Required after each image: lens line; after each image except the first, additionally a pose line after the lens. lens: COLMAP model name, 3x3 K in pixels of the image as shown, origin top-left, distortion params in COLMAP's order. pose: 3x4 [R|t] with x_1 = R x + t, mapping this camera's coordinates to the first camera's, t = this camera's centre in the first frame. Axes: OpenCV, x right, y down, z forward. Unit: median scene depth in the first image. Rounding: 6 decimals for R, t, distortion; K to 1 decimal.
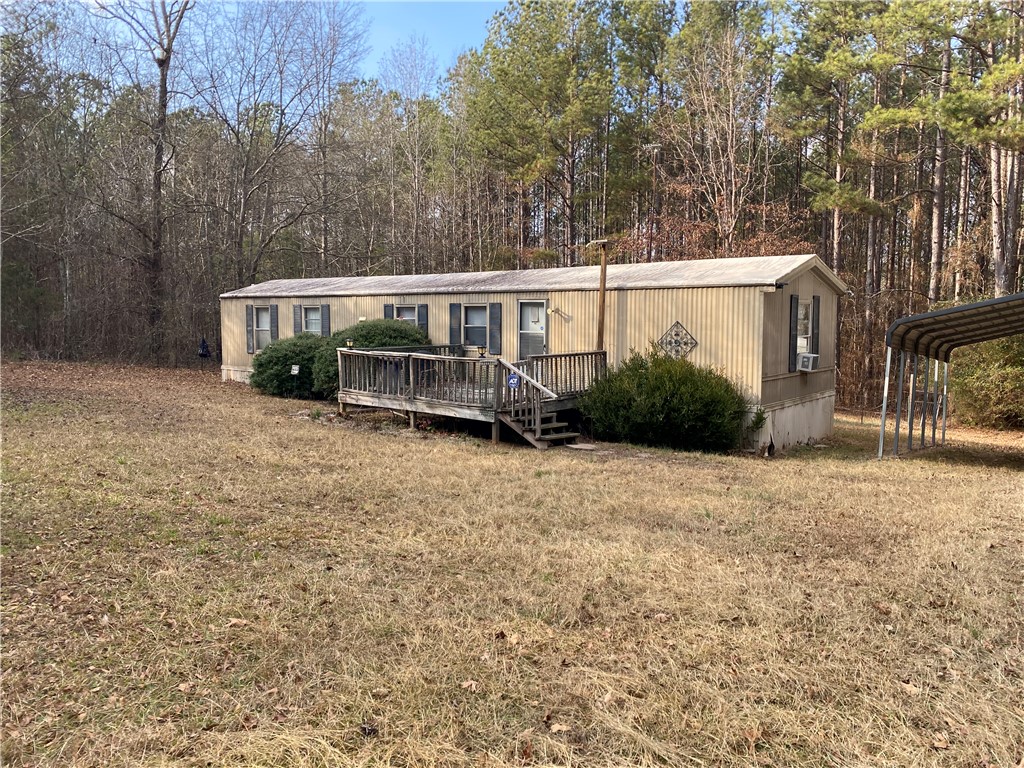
lens RADIAL K [[776.8, 0, 515.1], [0, 776.8, 379.3], [0, 0, 1]] dist [0.002865, -0.023717]
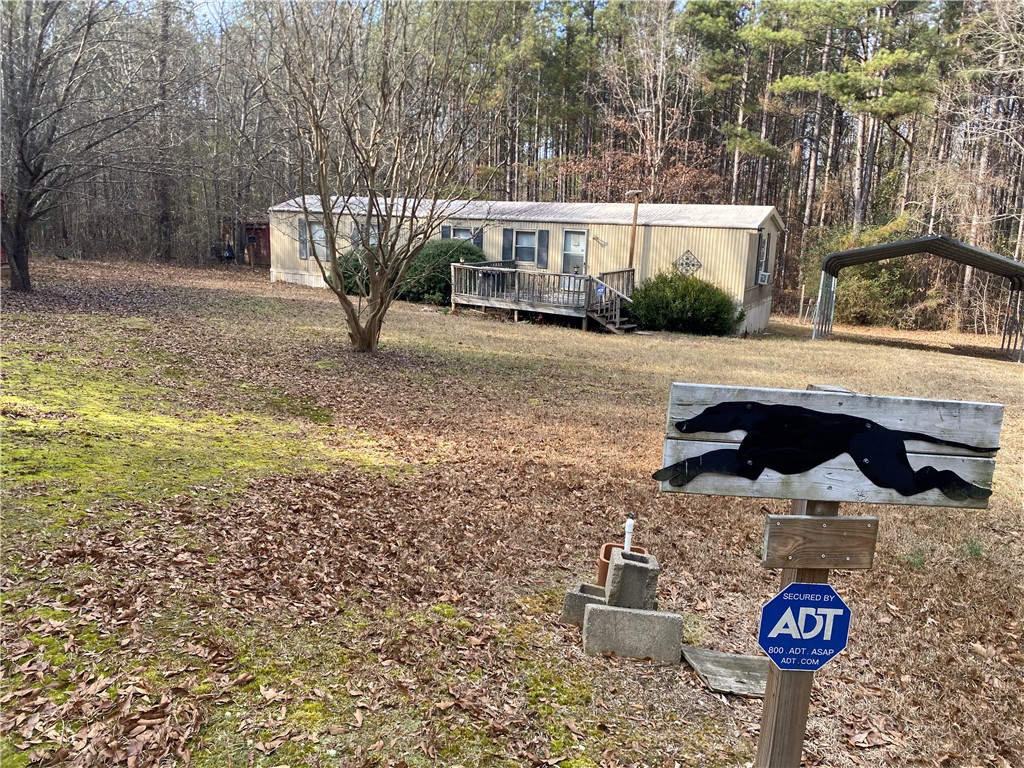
lens RADIAL K [[776.2, 0, 512.5], [0, 776.2, 385.2], [0, 0, 1]] dist [-0.002637, -0.015063]
pose [[0.980804, -0.012834, 0.194574, -0.365546], [-0.014203, 0.990480, 0.136925, -0.014976], [-0.194479, -0.137060, 0.971284, -0.366277]]
